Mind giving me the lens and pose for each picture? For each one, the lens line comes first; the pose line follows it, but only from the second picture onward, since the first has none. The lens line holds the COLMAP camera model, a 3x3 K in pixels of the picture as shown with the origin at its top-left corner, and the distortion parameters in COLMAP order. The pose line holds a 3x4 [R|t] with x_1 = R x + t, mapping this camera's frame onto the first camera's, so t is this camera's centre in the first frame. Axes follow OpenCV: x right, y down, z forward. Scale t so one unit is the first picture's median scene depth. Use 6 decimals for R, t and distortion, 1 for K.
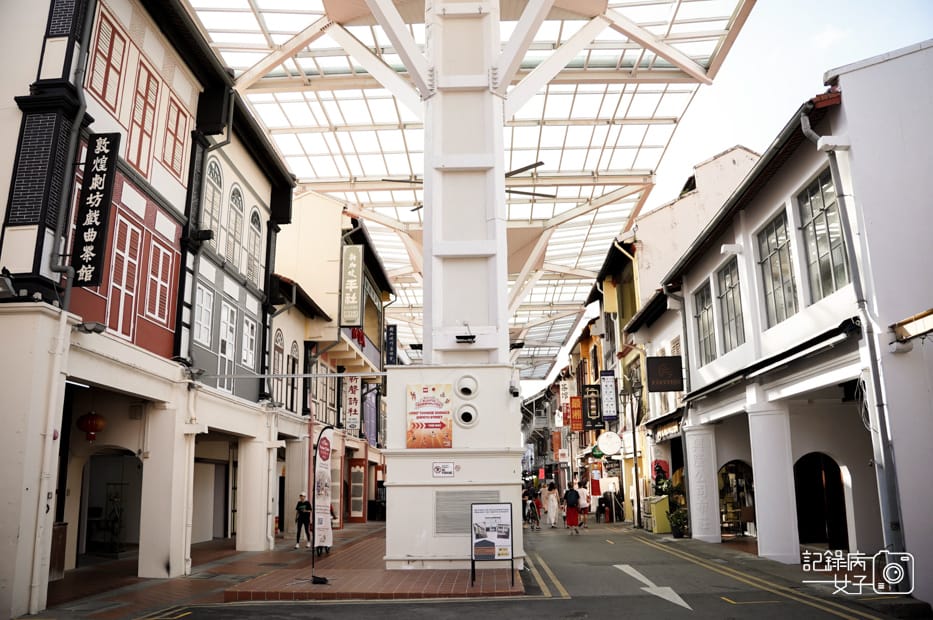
lens RADIAL K [[736.1, 0, 466.1], [0, 736.1, 309.6], [0, 0, 1]] dist [-0.125965, -0.002921]
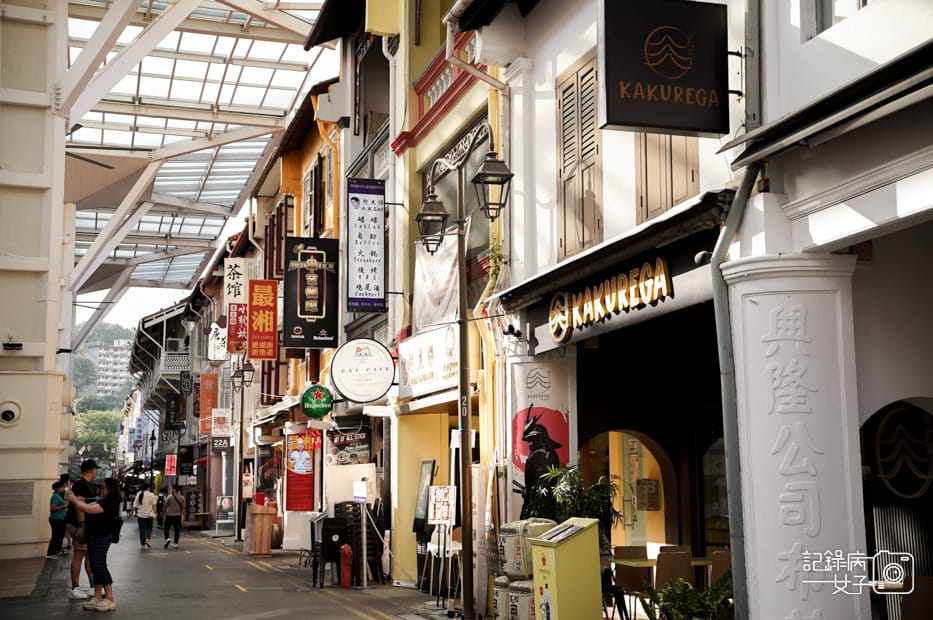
lens RADIAL K [[1213.2, 0, 463.5], [0, 1213.2, 306.9], [0, 0, 1]] dist [0.131993, 0.000000]
pose [[0.945390, 0.058117, 0.320718, 0.038373], [-0.085671, 0.993684, 0.072471, 0.084997], [-0.314481, -0.095990, 0.944398, 0.338483]]
